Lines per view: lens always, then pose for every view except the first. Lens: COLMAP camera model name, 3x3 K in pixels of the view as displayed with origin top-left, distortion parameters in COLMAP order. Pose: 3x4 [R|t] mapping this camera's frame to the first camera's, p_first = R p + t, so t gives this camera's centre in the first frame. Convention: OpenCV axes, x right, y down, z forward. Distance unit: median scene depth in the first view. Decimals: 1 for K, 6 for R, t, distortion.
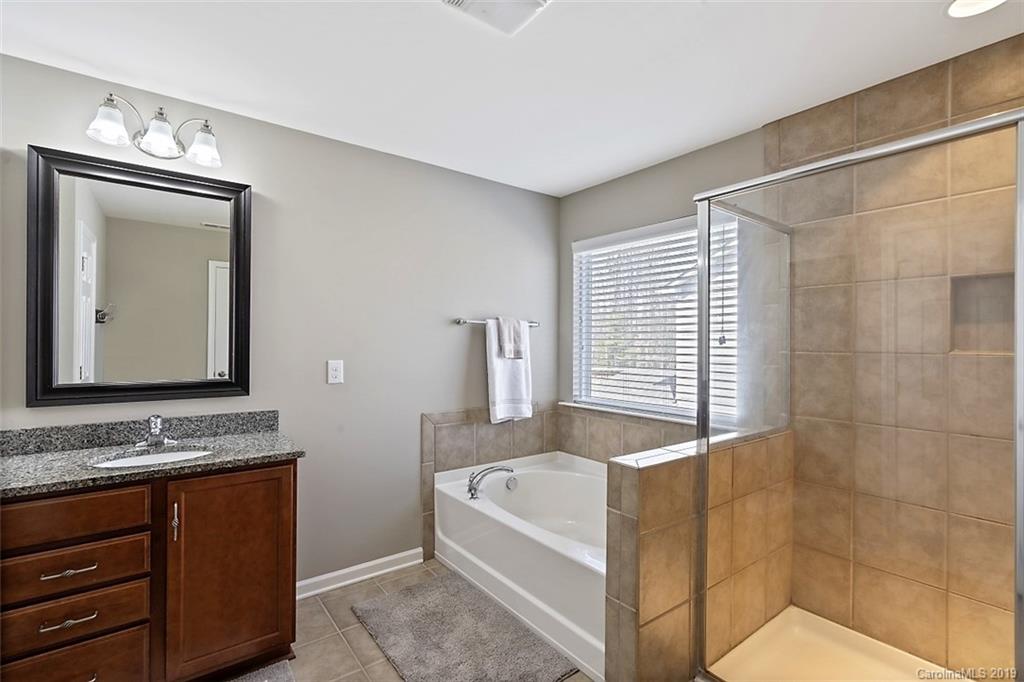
lens RADIAL K [[465.3, 0, 512.4], [0, 465.3, 338.8], [0, 0, 1]] dist [0.001673, 0.000231]
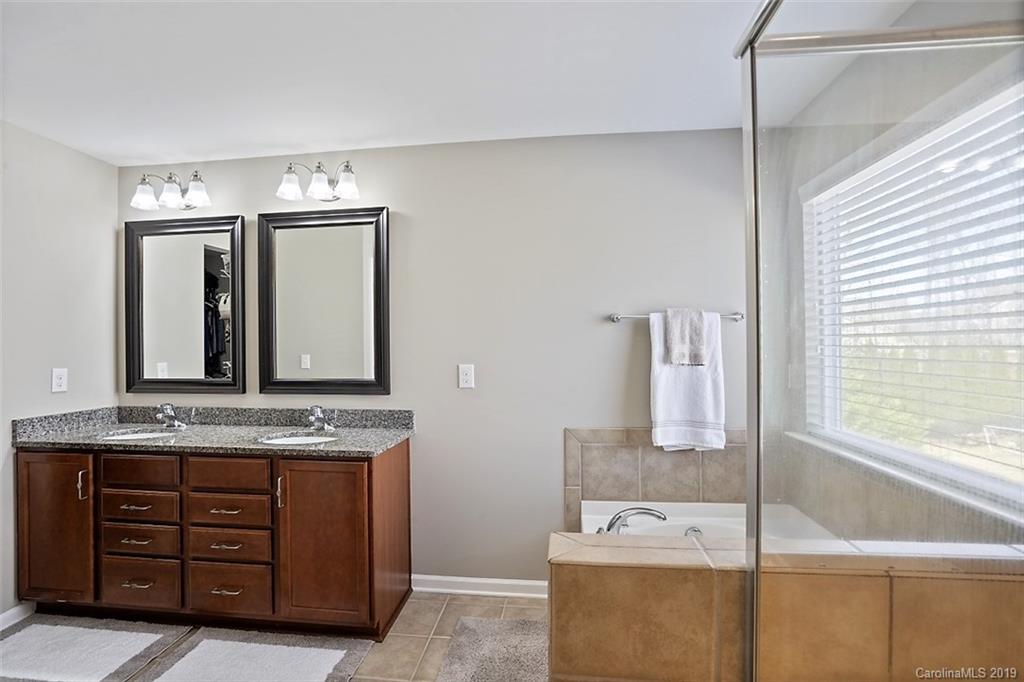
lens RADIAL K [[488.2, 0, 508.4], [0, 488.2, 337.9], [0, 0, 1]] dist [-0.044494, 0.000570]
pose [[0.718698, -0.020768, -0.695012, 0.388753], [0.019934, 0.999758, -0.009260, 0.001702], [0.695036, -0.007199, 0.718939, 0.311797]]
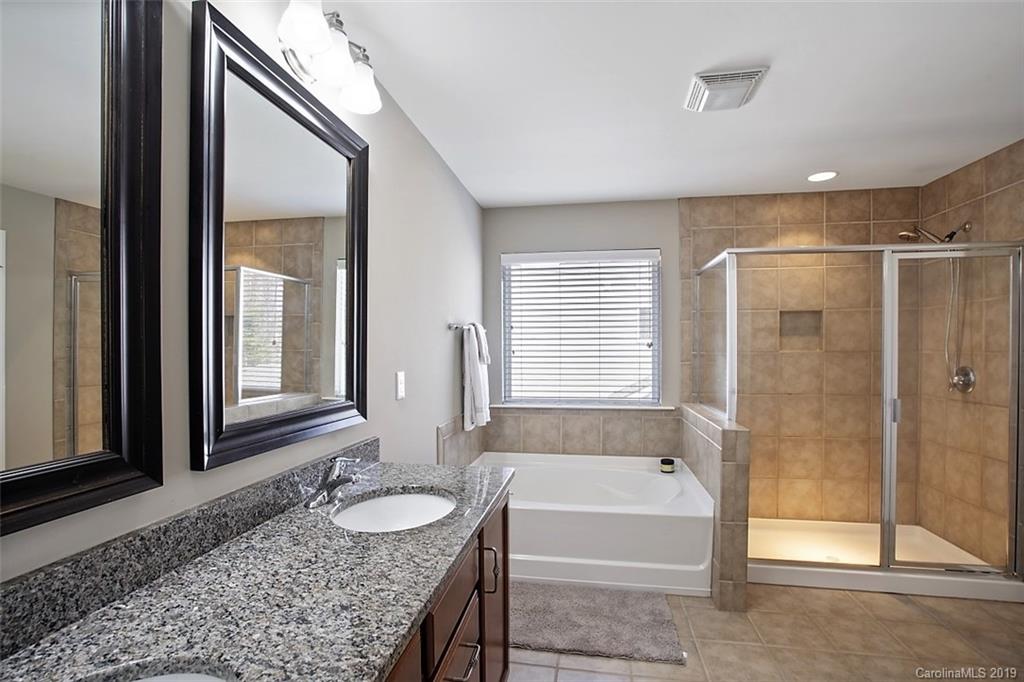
lens RADIAL K [[465.3, 0, 553.0], [0, 465.3, 355.1], [0, 0, 1]] dist [0.001673, 0.000231]
pose [[0.716245, -0.018178, 0.697612, -0.737269], [0.000508, 0.999674, 0.025528, -0.003432], [-0.697849, -0.017930, 0.716021, 0.215262]]
